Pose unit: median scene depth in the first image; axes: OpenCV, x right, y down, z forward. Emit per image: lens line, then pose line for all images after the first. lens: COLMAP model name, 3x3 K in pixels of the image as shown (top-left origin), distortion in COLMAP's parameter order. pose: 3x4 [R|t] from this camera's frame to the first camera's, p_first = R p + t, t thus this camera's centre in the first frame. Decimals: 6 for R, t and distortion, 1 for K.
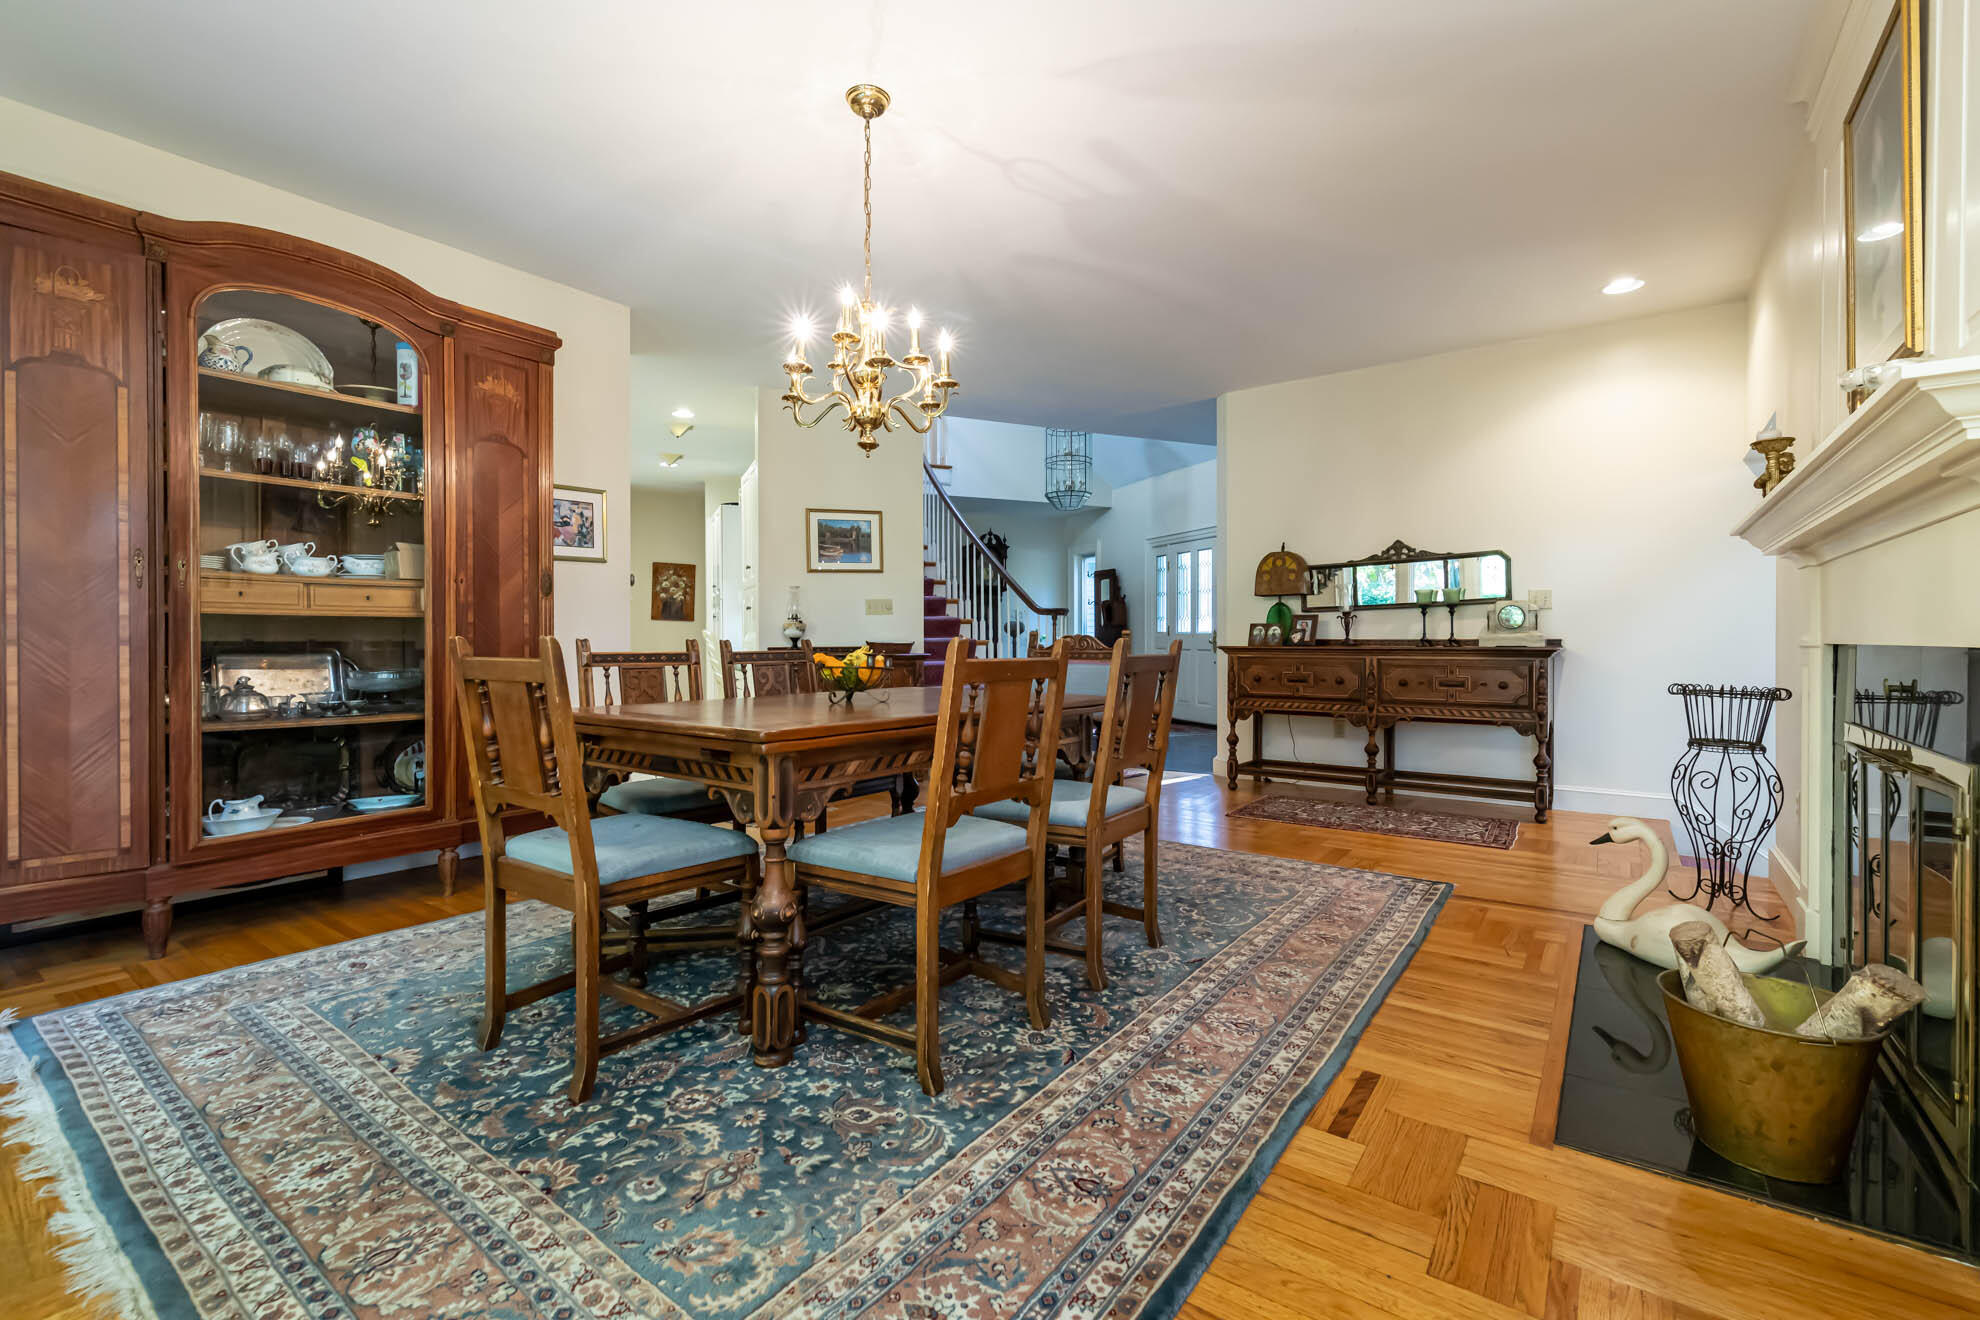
lens RADIAL K [[857.0, 0, 989.9], [0, 857.0, 653.3], [0, 0, 1]] dist [0.002124, -0.000193]
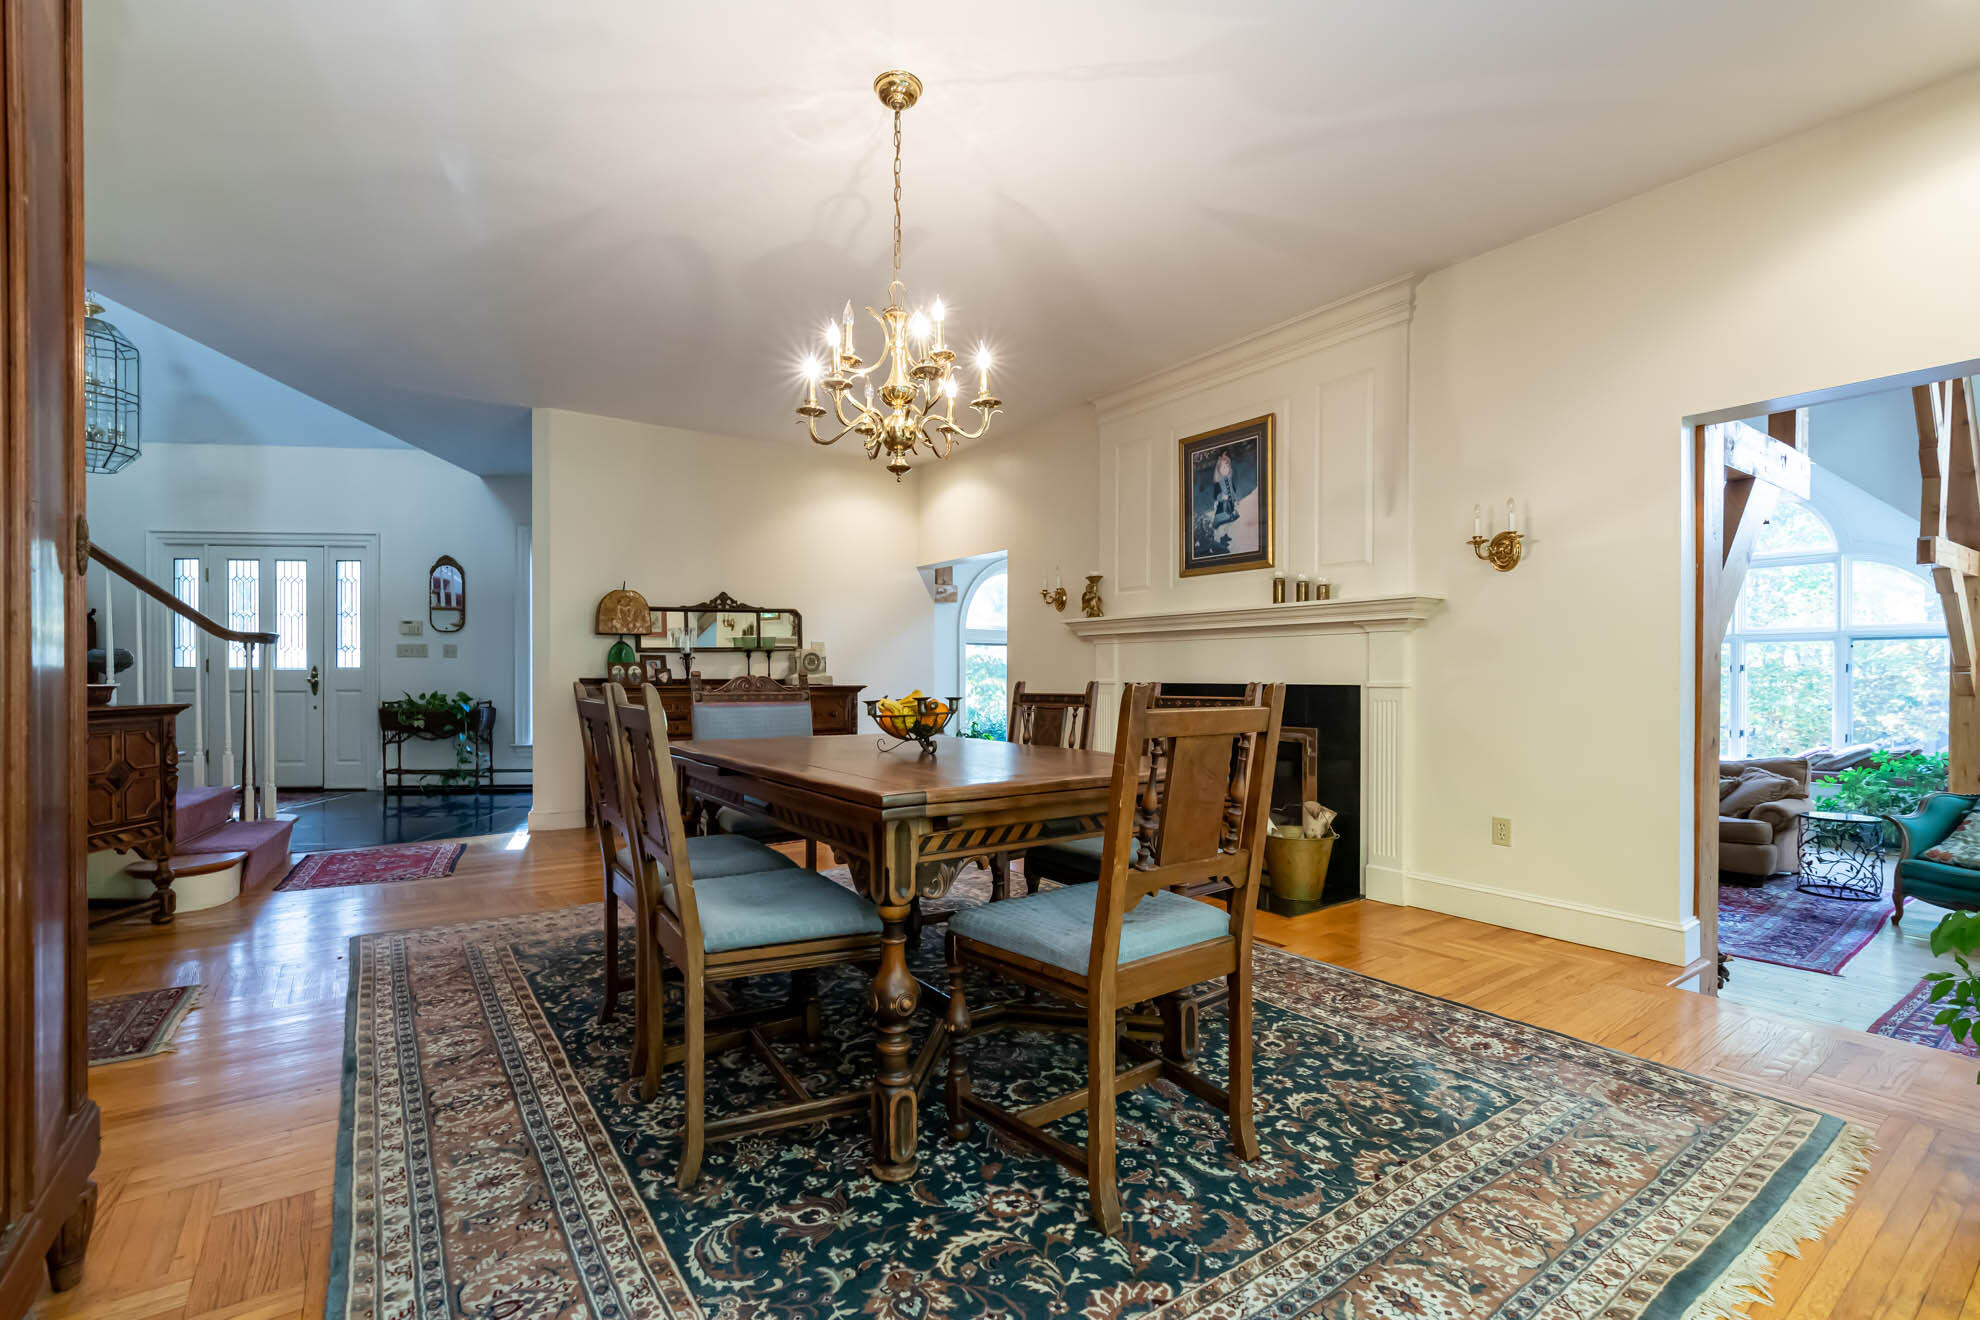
lens RADIAL K [[857.0, 0, 985.2], [0, 857.0, 669.2], [0, 0, 1]] dist [0.002124, -0.000193]
pose [[0.319358, 0.012731, 0.947549, -1.552413], [0.013467, 0.999748, -0.017971, -0.014330], [-0.947538, 0.018500, 0.319106, 1.001166]]
